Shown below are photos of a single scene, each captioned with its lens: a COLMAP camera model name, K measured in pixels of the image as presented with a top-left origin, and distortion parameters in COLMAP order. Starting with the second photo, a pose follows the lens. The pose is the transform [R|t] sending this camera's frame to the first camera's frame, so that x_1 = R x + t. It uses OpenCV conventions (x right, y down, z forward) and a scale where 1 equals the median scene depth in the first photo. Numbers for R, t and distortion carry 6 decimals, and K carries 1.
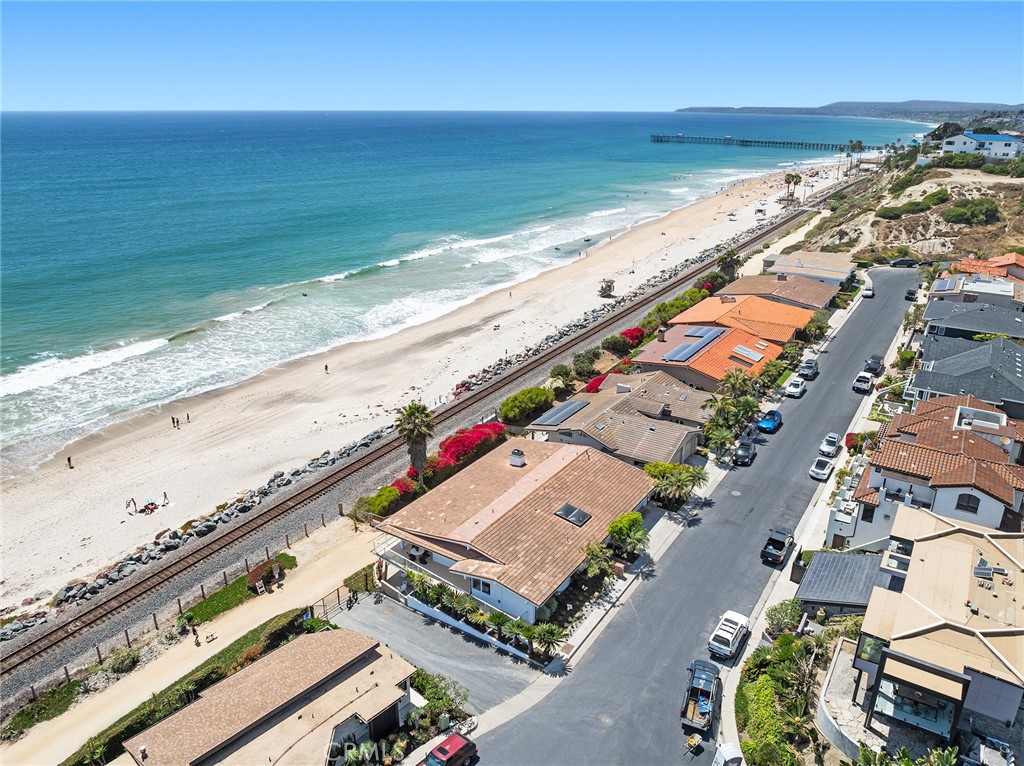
lens RADIAL K [[746.4, 0, 512.0], [0, 746.4, 383.0], [0, 0, 1]] dist [-0.003421, -0.002056]
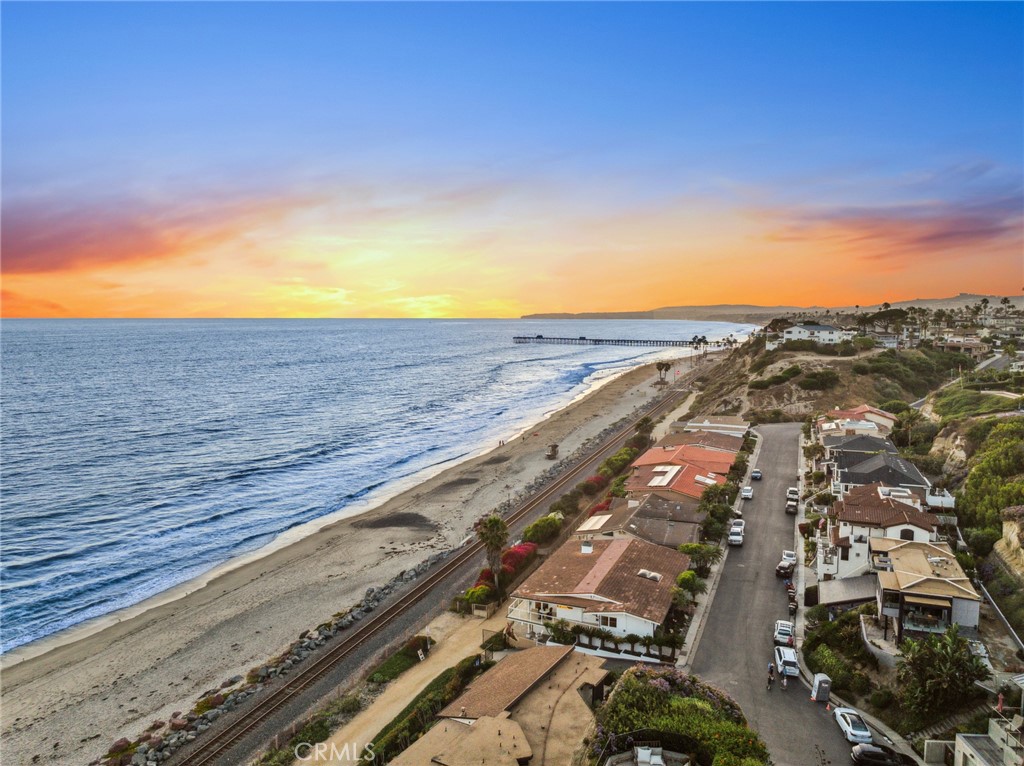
lens RADIAL K [[780.6, 0, 512.0], [0, 780.6, 383.0], [0, 0, 1]] dist [-0.005761, -0.004822]
pose [[0.976947, -0.024028, 0.212127, -0.180997], [0.079354, 0.963322, -0.256345, 0.072878], [-0.198187, 0.267269, 0.943021, -0.151842]]
